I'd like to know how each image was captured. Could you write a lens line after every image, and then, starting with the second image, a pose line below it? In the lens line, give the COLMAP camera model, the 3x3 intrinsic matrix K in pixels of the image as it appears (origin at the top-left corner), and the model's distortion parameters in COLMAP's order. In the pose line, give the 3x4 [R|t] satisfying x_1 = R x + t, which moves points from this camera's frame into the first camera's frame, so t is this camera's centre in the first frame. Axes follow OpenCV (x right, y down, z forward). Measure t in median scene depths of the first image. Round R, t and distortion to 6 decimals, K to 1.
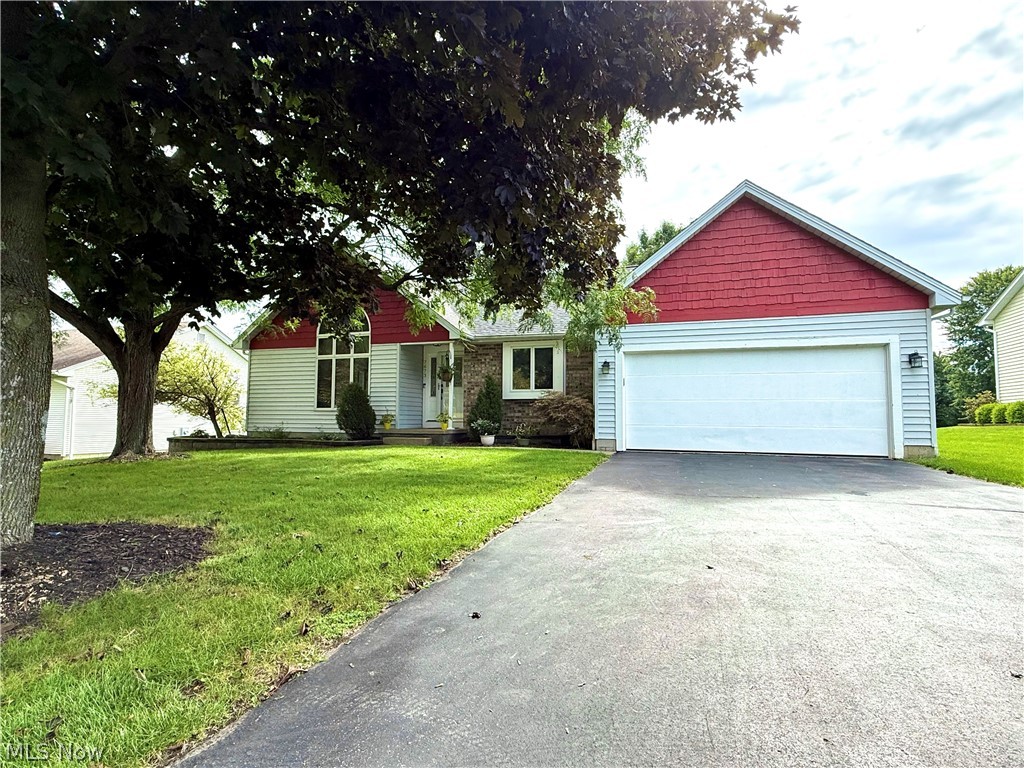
lens RADIAL K [[508.2, 0, 515.1], [0, 508.2, 389.2], [0, 0, 1]] dist [0.000789, -0.000046]
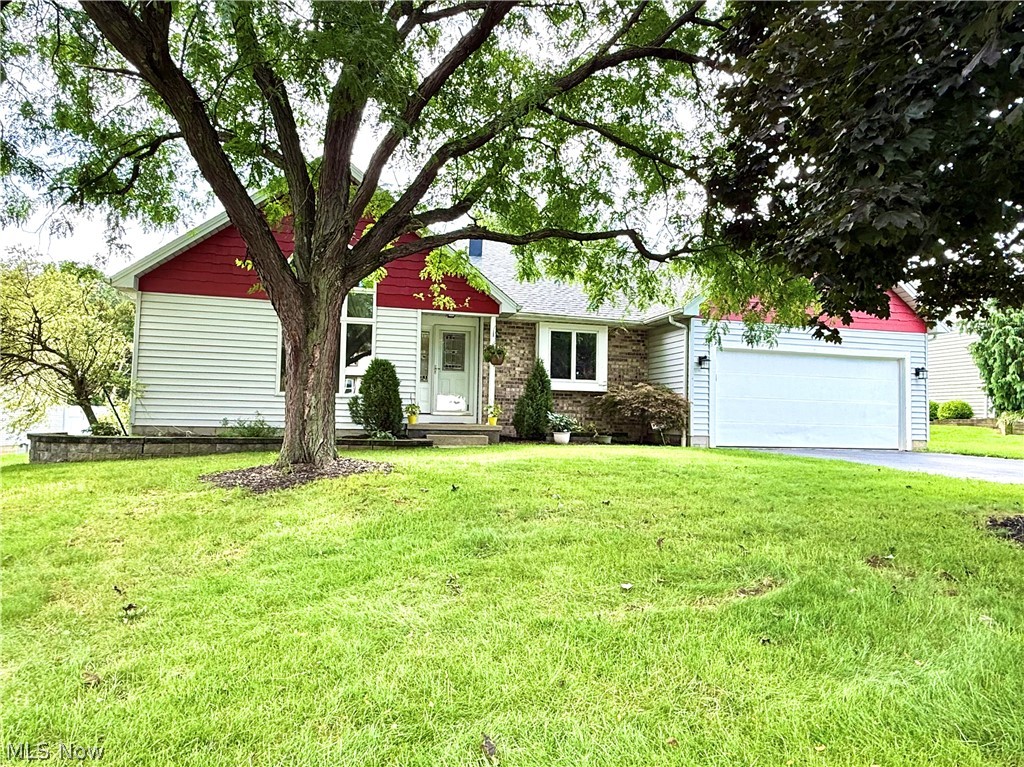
lens RADIAL K [[618.6, 0, 511.6], [0, 618.6, 383.3], [0, 0, 1]] dist [0.003573, -0.002242]
pose [[0.849798, 0.042760, 0.525371, -0.606545], [-0.047477, 0.998862, -0.004502, 0.016388], [-0.524966, -0.021117, 0.850861, 0.151617]]
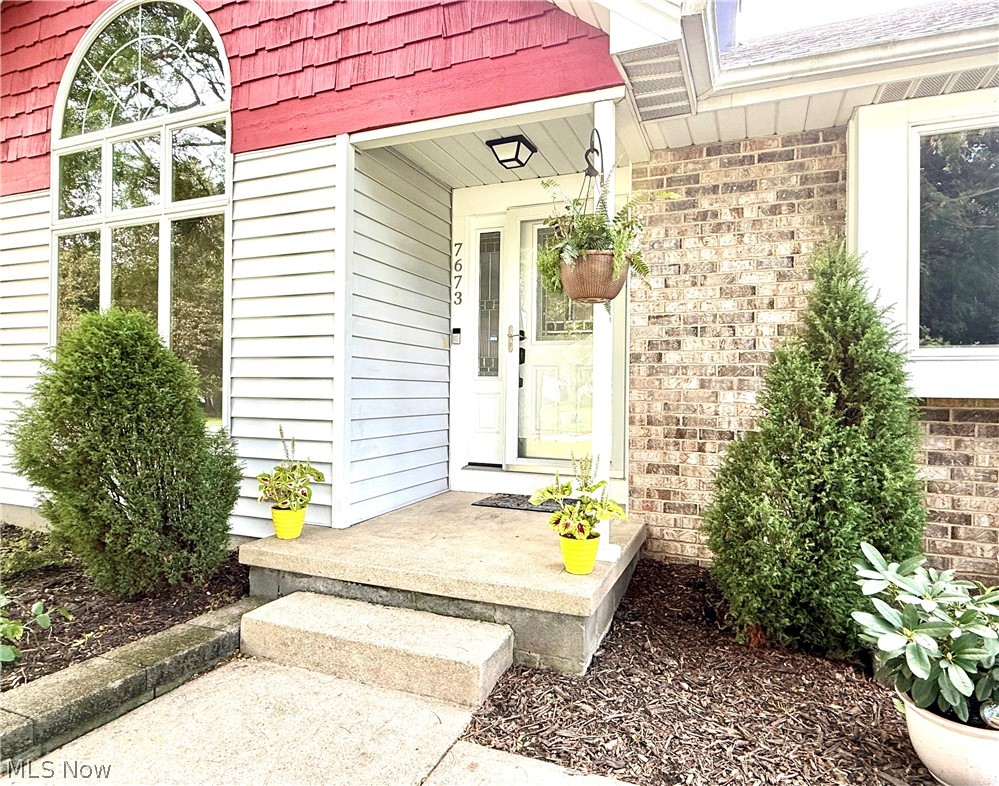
lens RADIAL K [[616.0, 0, 502.0], [0, 616.0, 388.7], [0, 0, 1]] dist [-0.007297, -0.001007]
pose [[0.997023, 0.004679, -0.076960, -0.144718], [0.000171, 0.998020, 0.062892, 0.001052], [0.077101, -0.062718, 0.995049, 0.756624]]
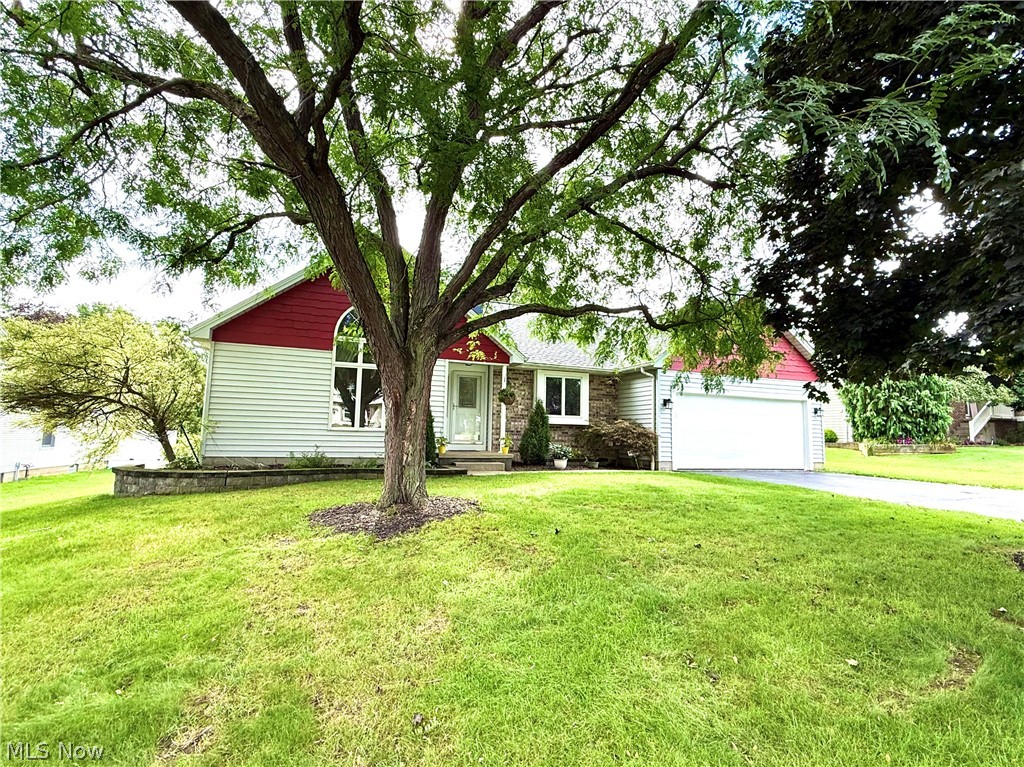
lens RADIAL K [[478.0, 0, 512.8], [0, 478.0, 381.3], [0, 0, 1]] dist [0.000151, 0.000164]
pose [[0.791057, 0.079961, 0.606493, -0.678310], [-0.054915, 0.996700, -0.059779, -0.005155], [-0.609272, 0.013983, 0.792838, 0.243087]]
